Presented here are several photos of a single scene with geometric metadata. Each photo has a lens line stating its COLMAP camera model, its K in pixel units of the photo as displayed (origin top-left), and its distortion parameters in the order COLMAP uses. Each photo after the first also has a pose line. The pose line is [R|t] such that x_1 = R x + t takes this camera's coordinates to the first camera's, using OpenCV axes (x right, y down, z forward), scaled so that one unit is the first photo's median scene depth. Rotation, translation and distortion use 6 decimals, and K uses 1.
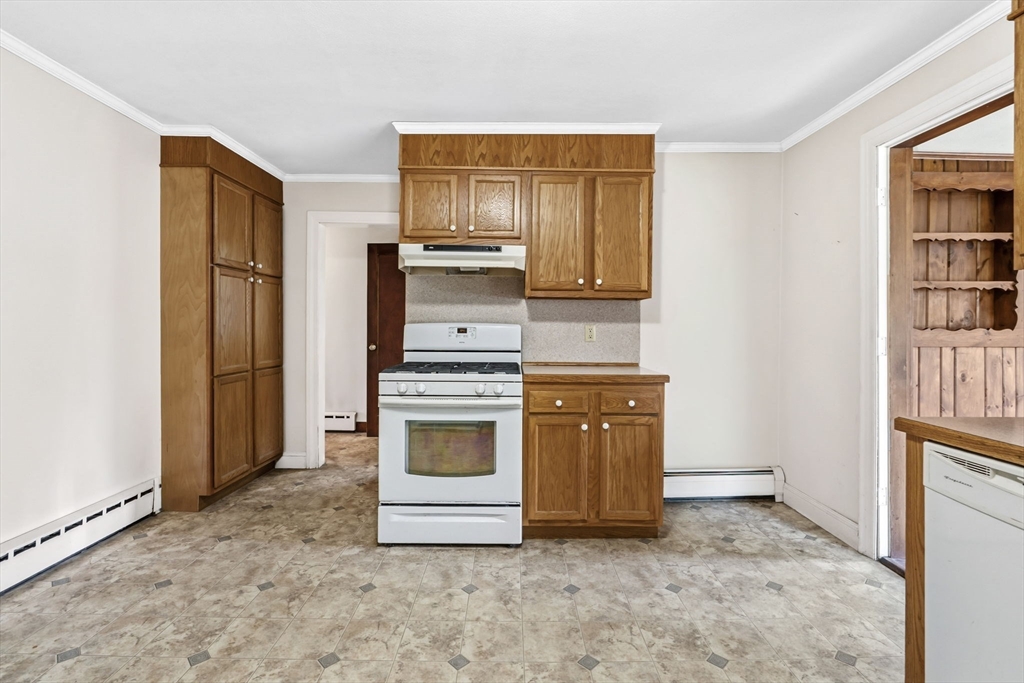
lens RADIAL K [[453.3, 0, 515.7], [0, 453.3, 343.5], [0, 0, 1]] dist [-0.050055, 0.000225]
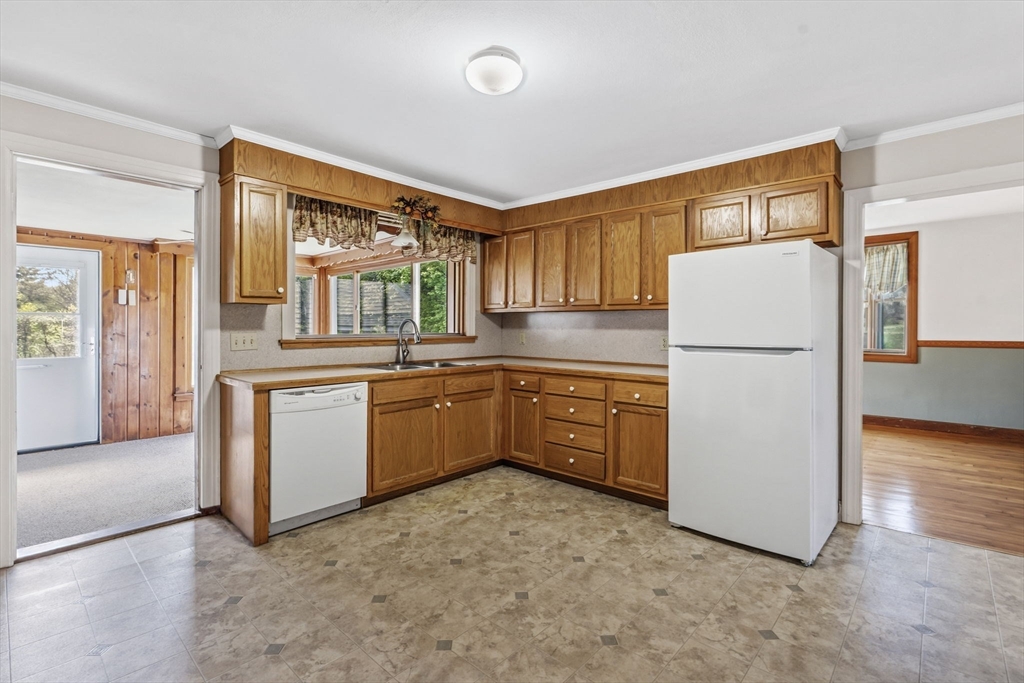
lens RADIAL K [[481.7, 0, 512.1], [0, 481.7, 323.1], [0, 0, 1]] dist [-0.001734, 0.000641]
pose [[-0.727594, -0.003001, 0.686001, -1.045387], [0.017358, 0.999590, 0.022784, -0.120098], [-0.685788, 0.028485, -0.727243, 1.959237]]
